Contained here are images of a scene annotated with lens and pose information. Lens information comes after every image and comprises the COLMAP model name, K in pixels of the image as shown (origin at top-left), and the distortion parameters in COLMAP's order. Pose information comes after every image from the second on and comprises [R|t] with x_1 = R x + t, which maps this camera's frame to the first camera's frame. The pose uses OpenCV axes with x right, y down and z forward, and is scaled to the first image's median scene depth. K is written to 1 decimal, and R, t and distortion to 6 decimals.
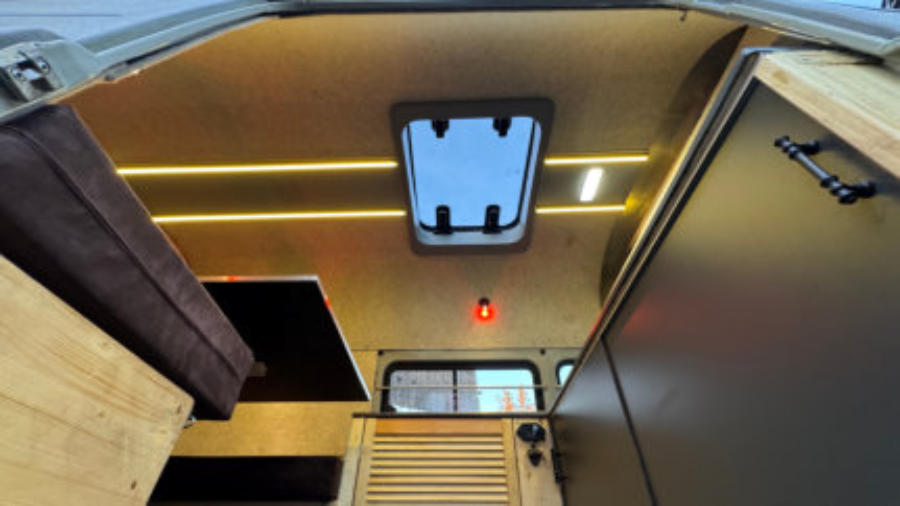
lens RADIAL K [[359.9, 0, 453.6], [0, 359.9, 257.0], [0, 0, 1]] dist [-0.000306, -0.000312]
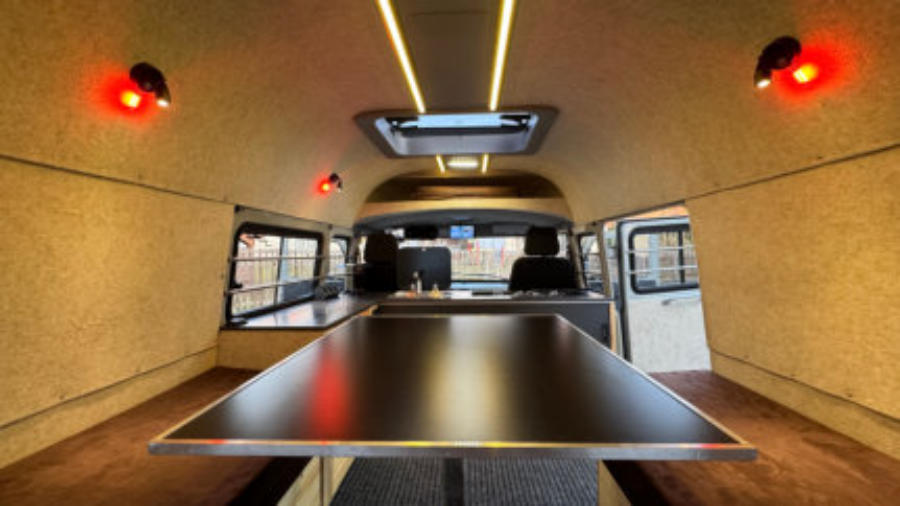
lens RADIAL K [[359.9, 0, 449.3], [0, 359.9, 256.7], [0, 0, 1]] dist [-0.000306, -0.000312]
pose [[0.047862, -0.001708, 0.998853, -0.868163], [-0.661024, 0.749640, 0.032956, 0.054878], [-0.748837, -0.661843, 0.034750, 0.647119]]
